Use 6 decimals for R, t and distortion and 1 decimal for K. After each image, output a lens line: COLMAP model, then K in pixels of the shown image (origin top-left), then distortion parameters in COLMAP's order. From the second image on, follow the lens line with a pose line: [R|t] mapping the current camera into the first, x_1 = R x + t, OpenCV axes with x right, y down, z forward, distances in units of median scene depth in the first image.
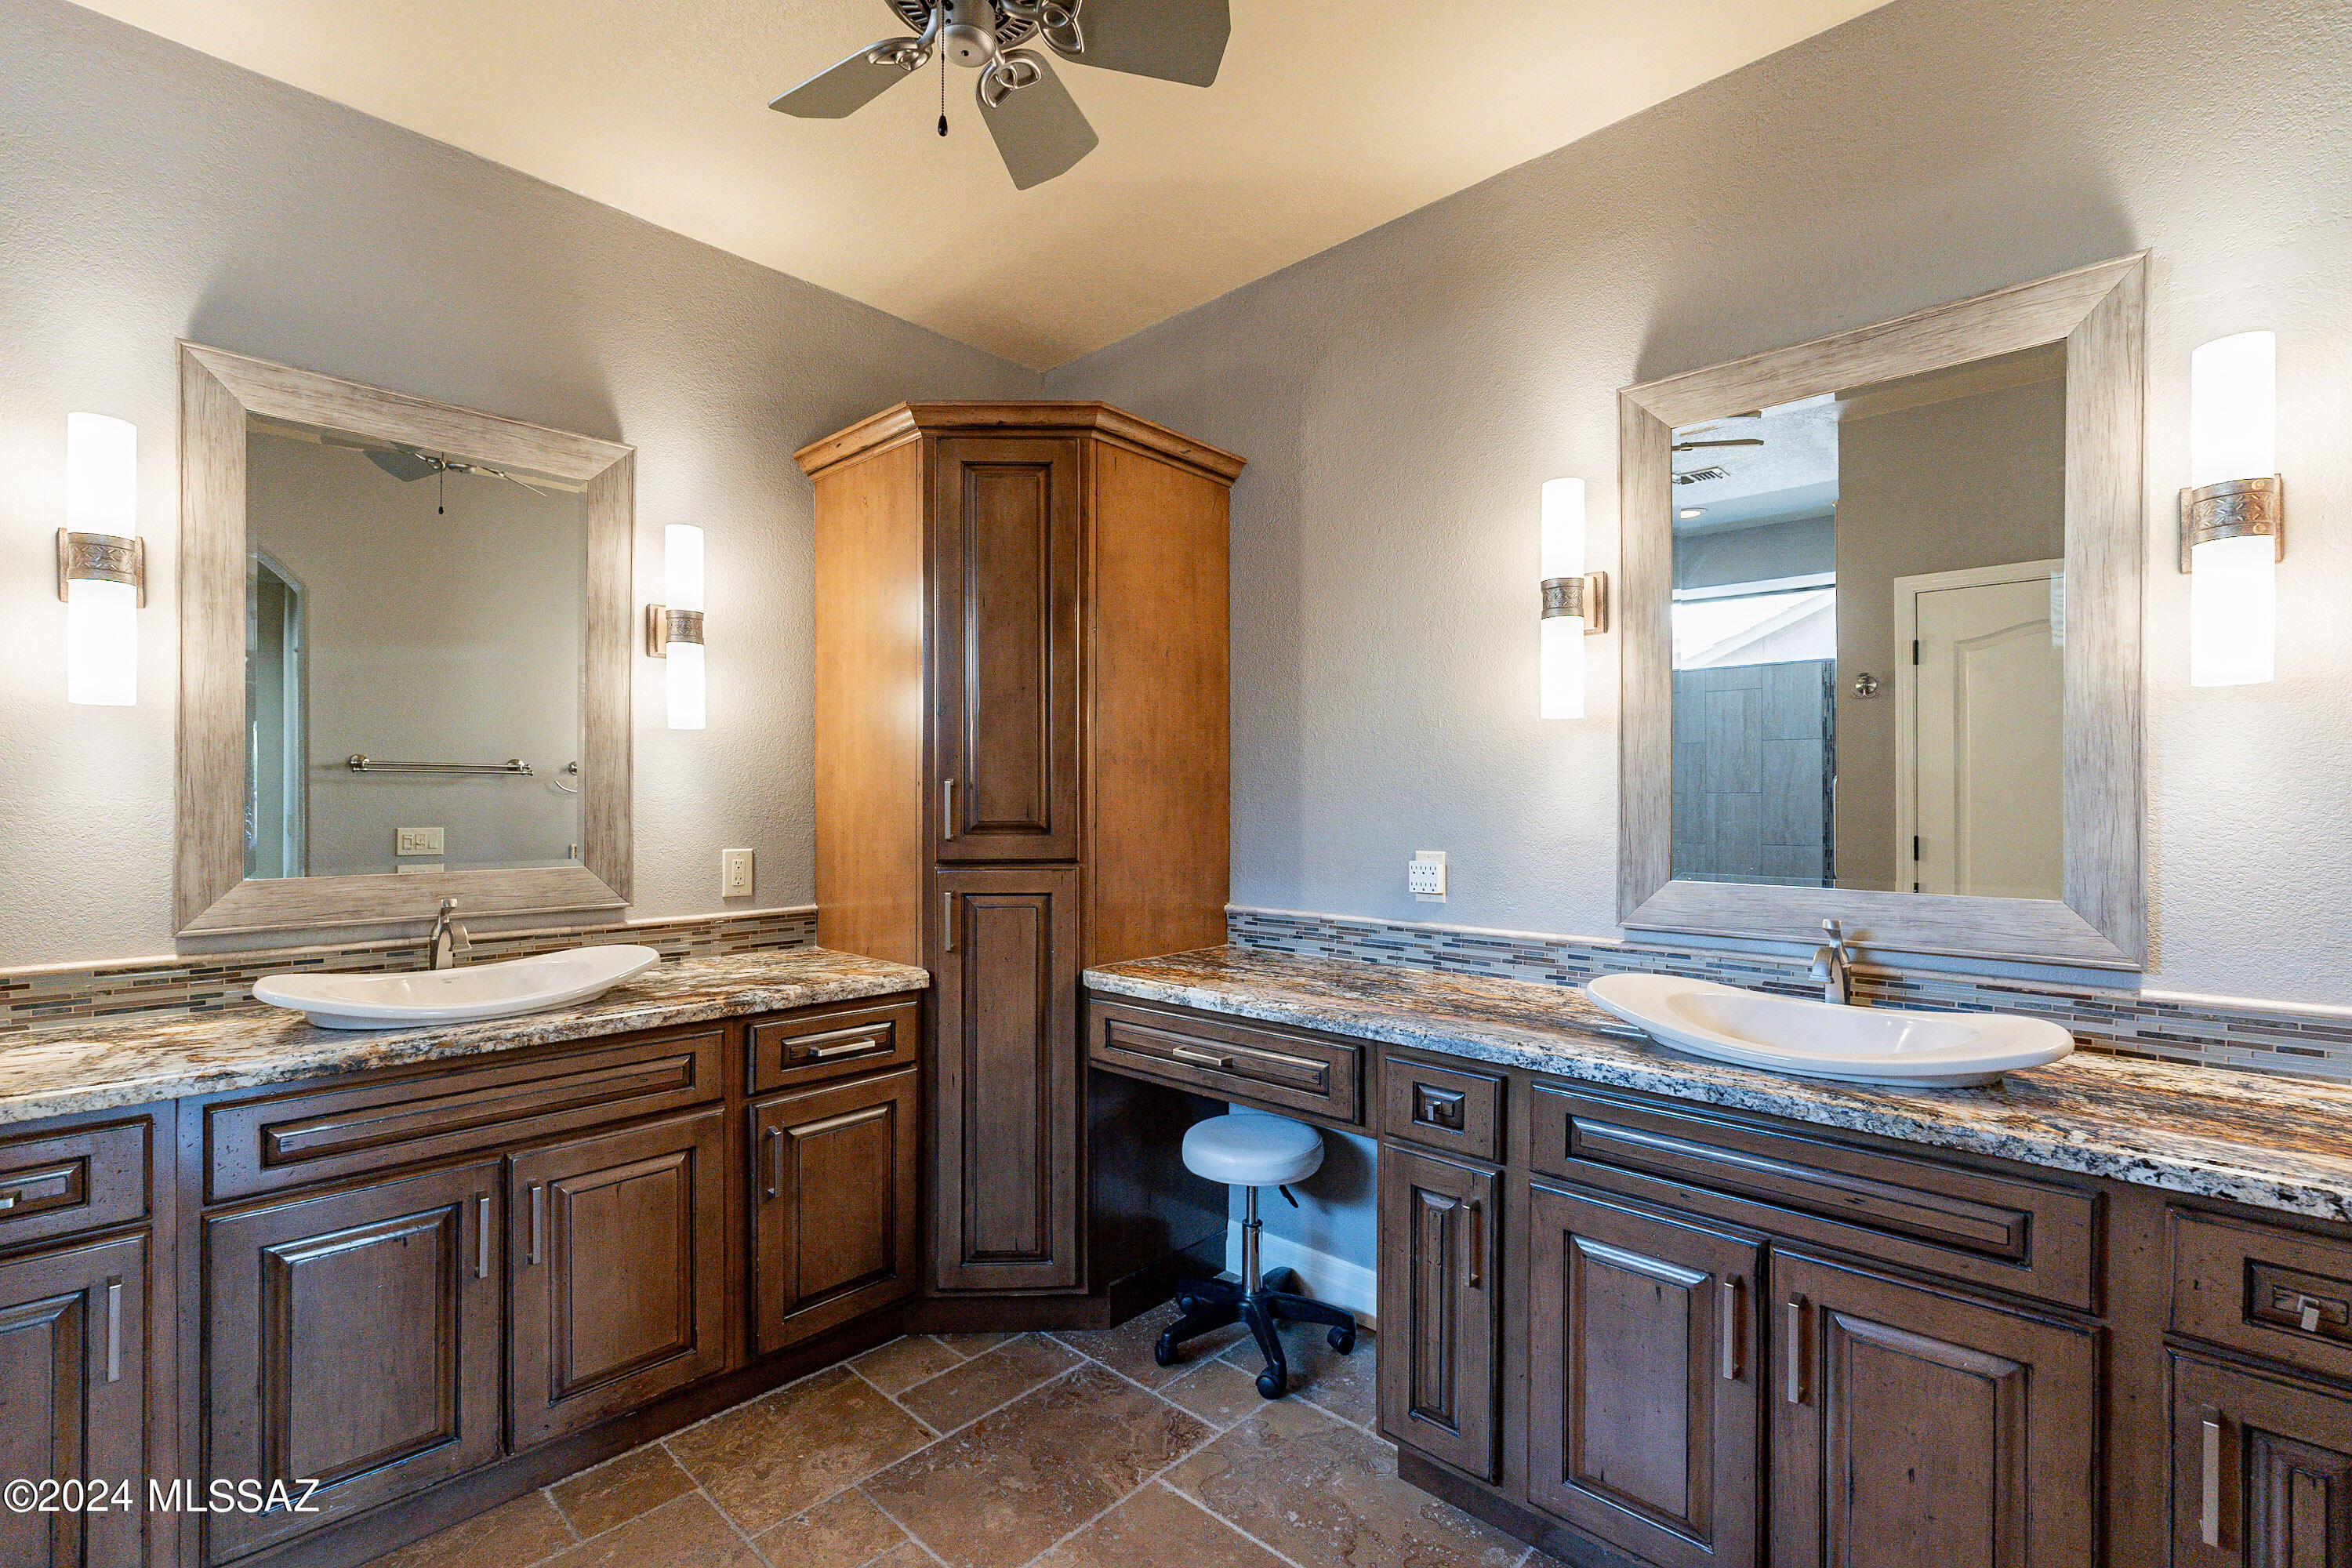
lens RADIAL K [[1048.2, 0, 1181.8], [0, 1048.2, 794.0], [0, 0, 1]] dist [-0.004133, -0.000327]
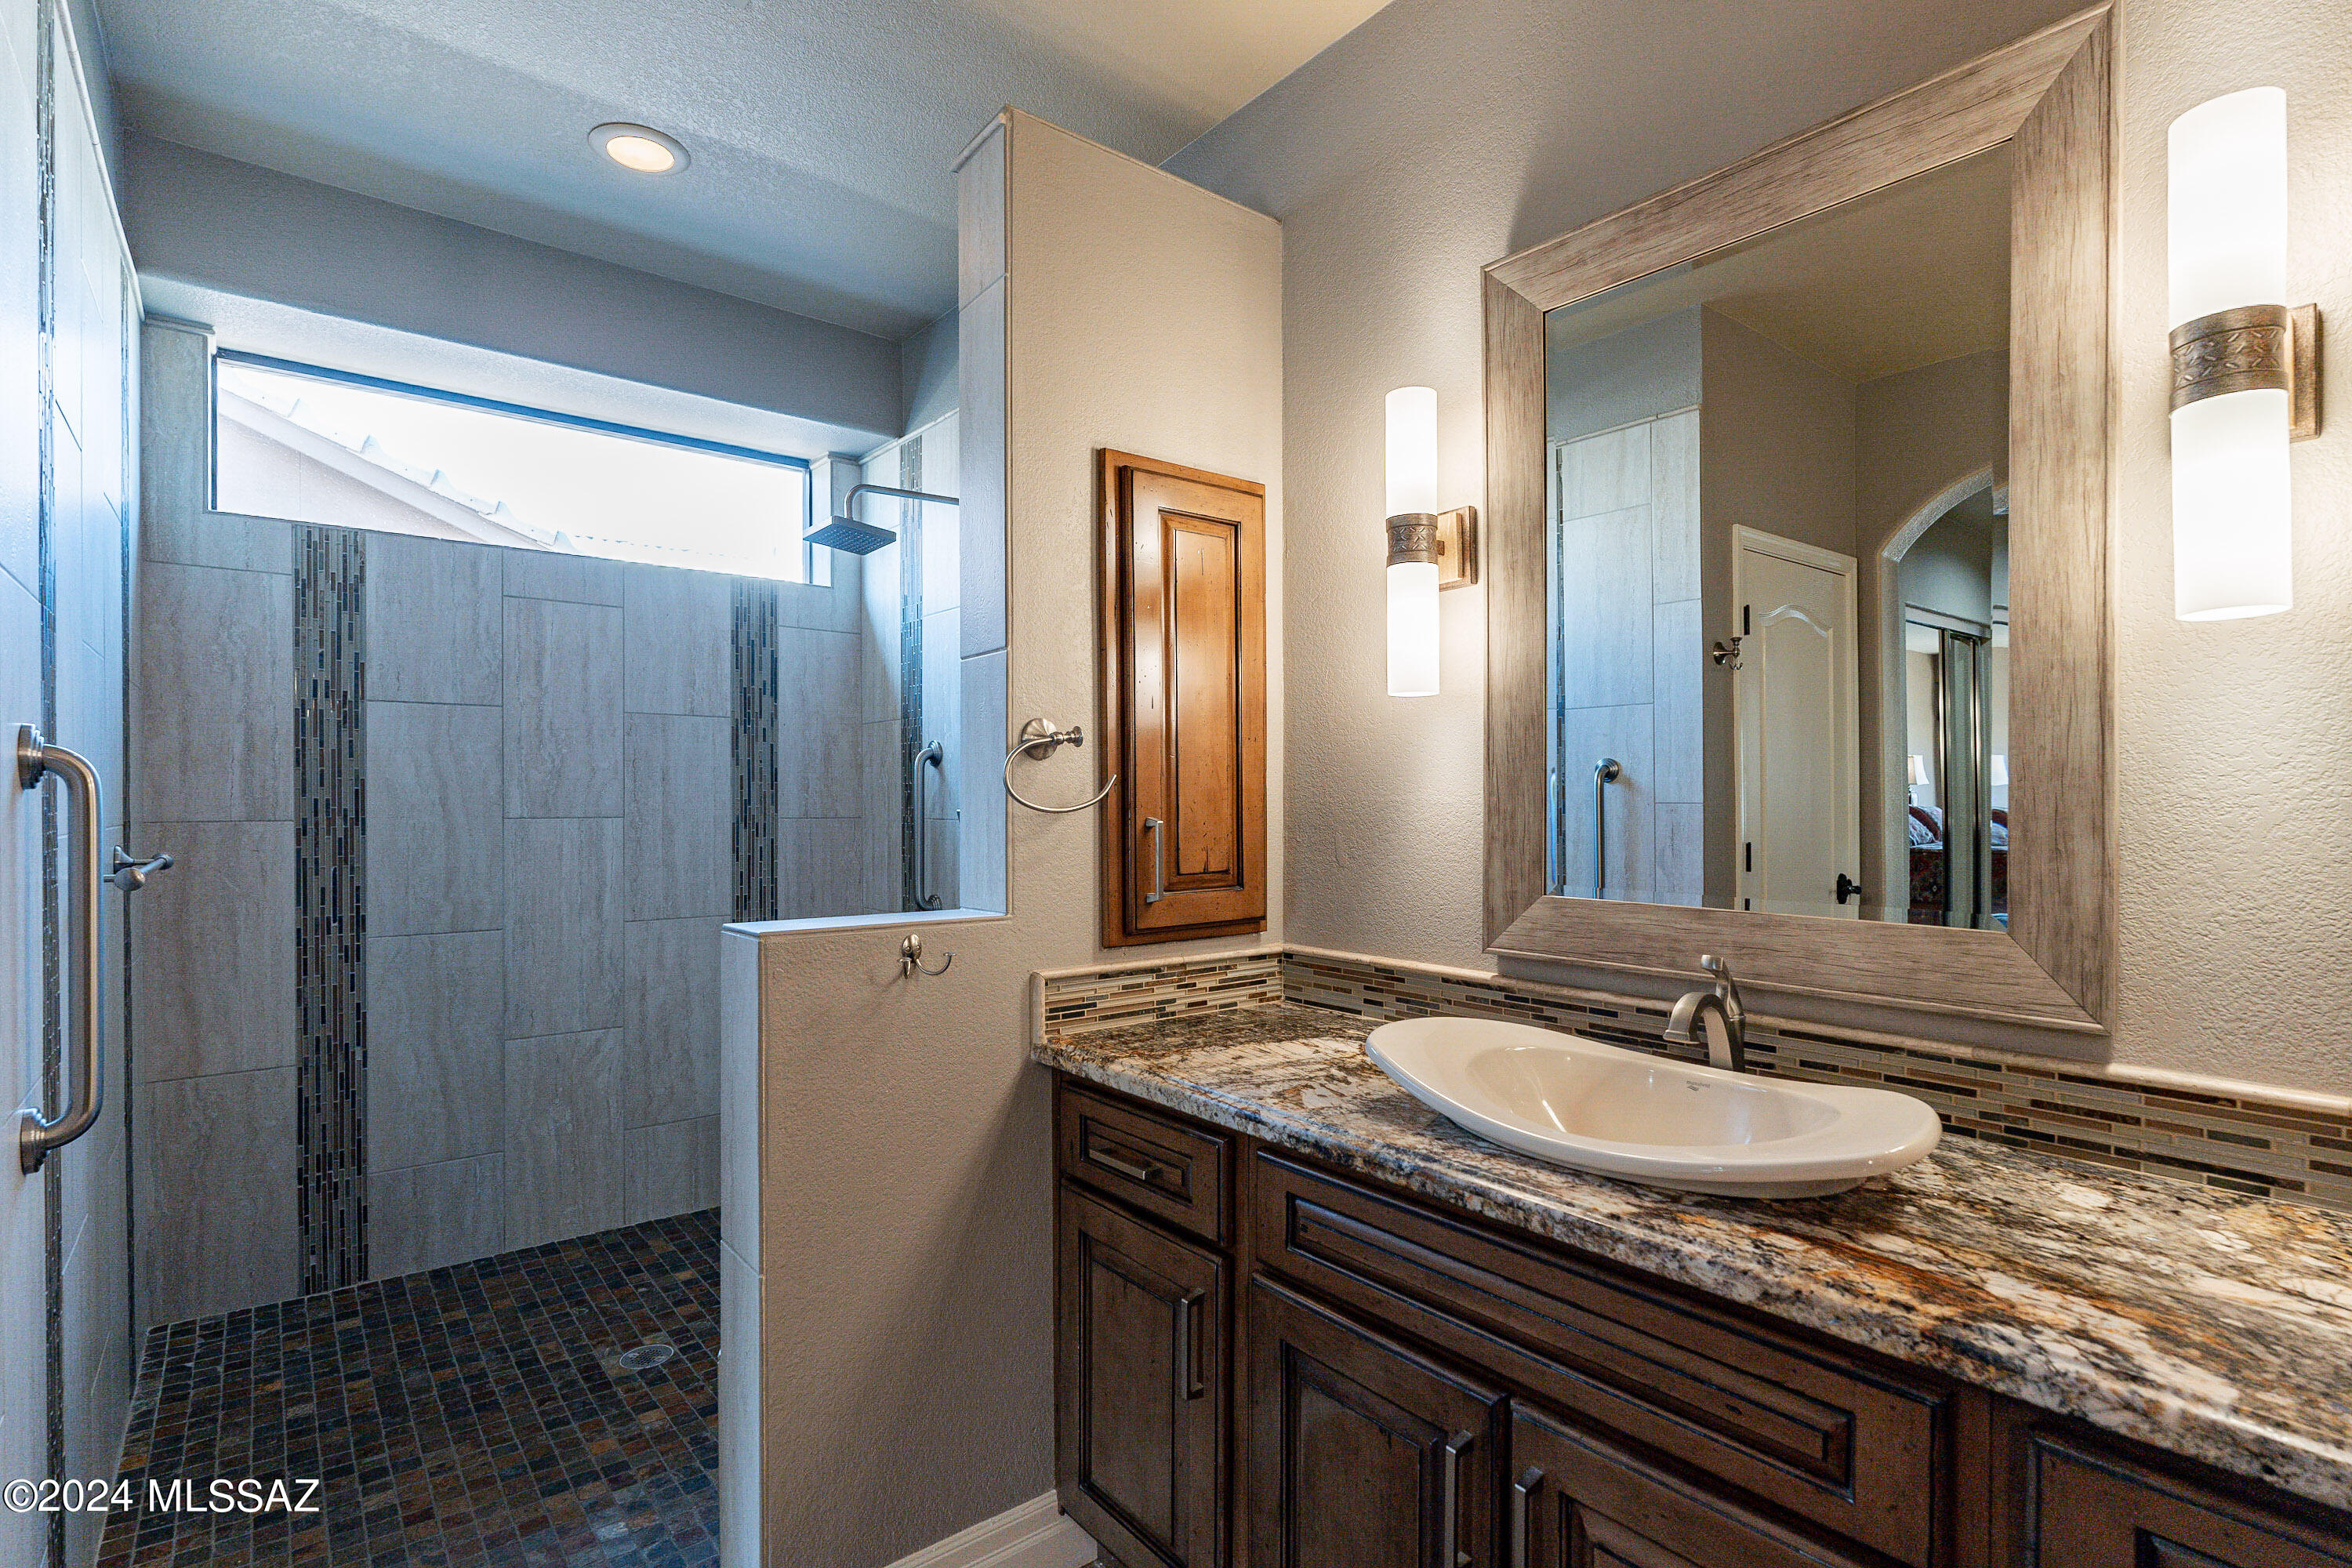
lens RADIAL K [[1119.0, 0, 1175.6], [0, 1119.0, 803.7], [0, 0, 1]] dist [0.002448, -0.001413]
pose [[-0.128872, 0.003150, -0.991656, -0.001209], [0.003981, 0.999989, 0.002659, 0.008028], [0.991653, -0.003605, -0.128883, 0.835425]]
